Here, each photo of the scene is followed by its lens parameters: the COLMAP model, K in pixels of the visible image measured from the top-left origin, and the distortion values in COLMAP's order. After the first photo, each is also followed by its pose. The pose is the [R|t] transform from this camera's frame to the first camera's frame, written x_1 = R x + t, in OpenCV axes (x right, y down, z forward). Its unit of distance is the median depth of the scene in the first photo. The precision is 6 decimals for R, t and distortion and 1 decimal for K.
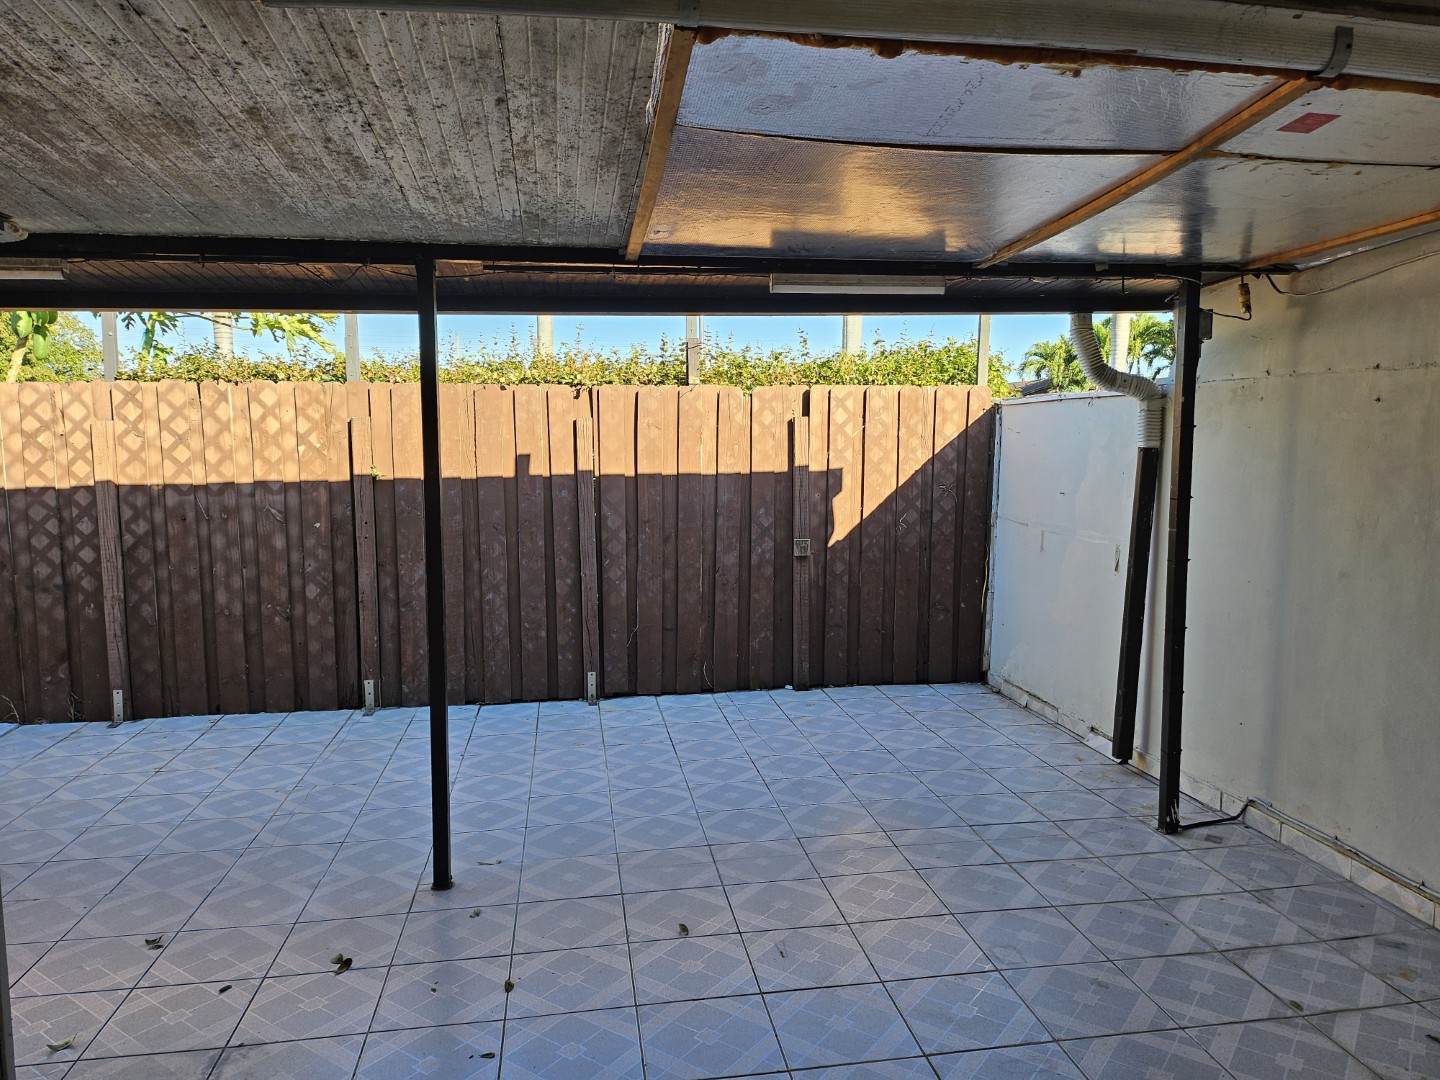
lens RADIAL K [[981.2, 0, 720.0], [0, 981.2, 540.0], [0, 0, 1]] dist [0.069307, -0.068354]
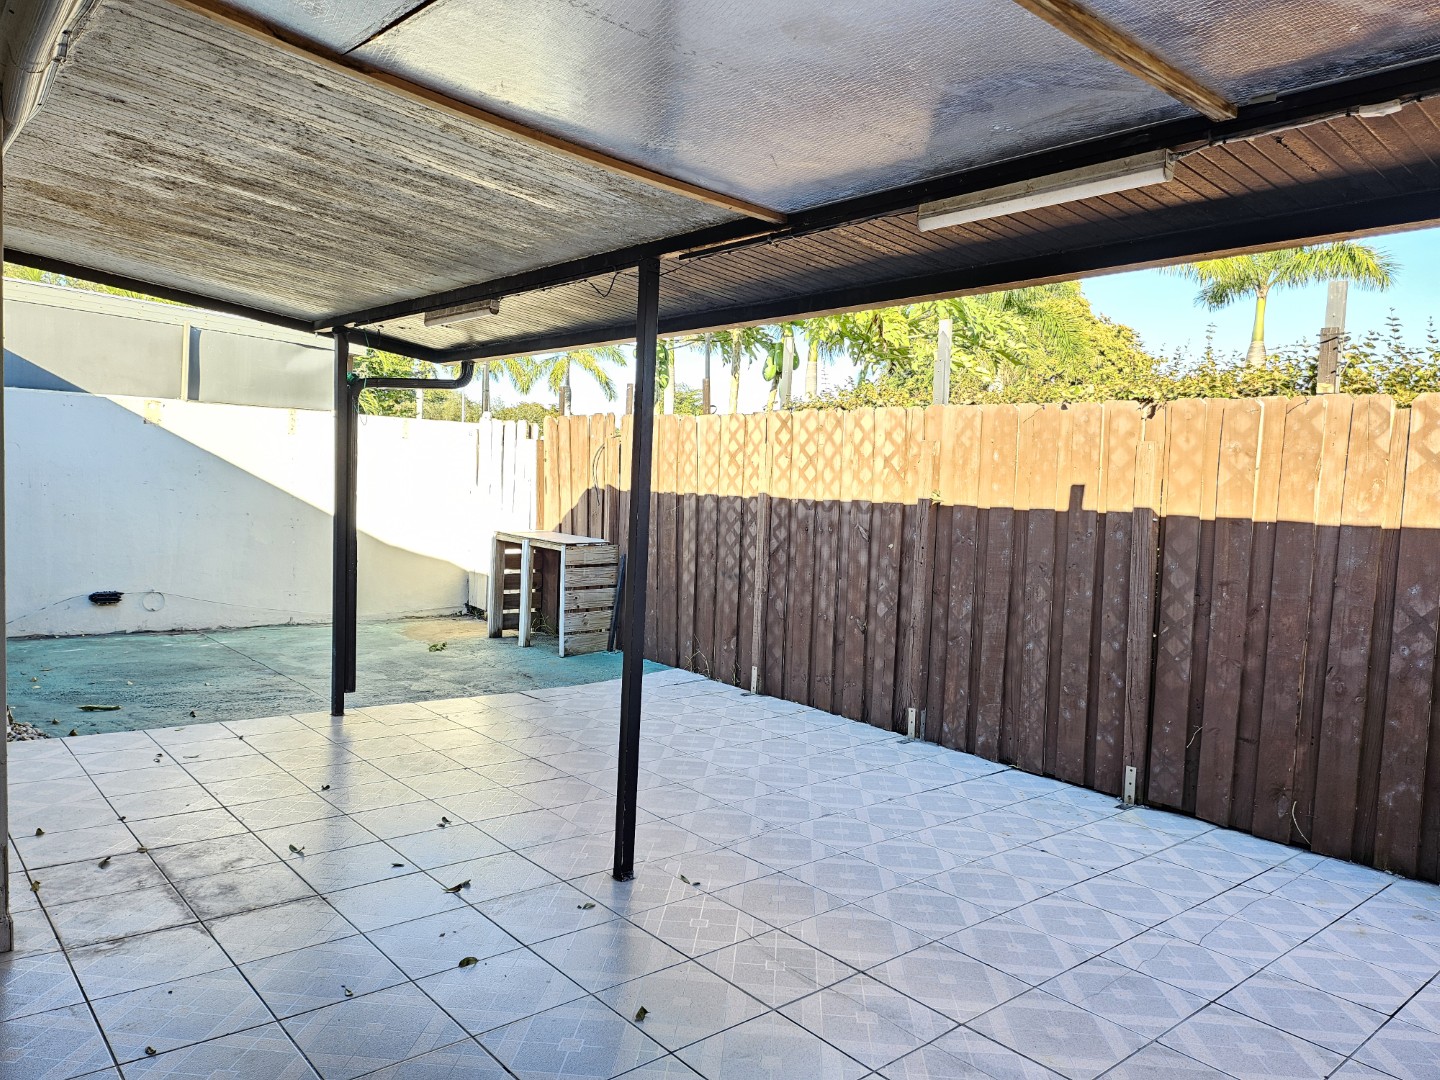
lens RADIAL K [[981.2, 0, 720.0], [0, 981.2, 540.0], [0, 0, 1]] dist [0.069307, -0.068354]
pose [[0.548259, 0.084479, -0.832031, 0.337736], [-0.135900, 0.990661, 0.011035, -0.008228], [0.825193, 0.107023, 0.554619, 0.284281]]
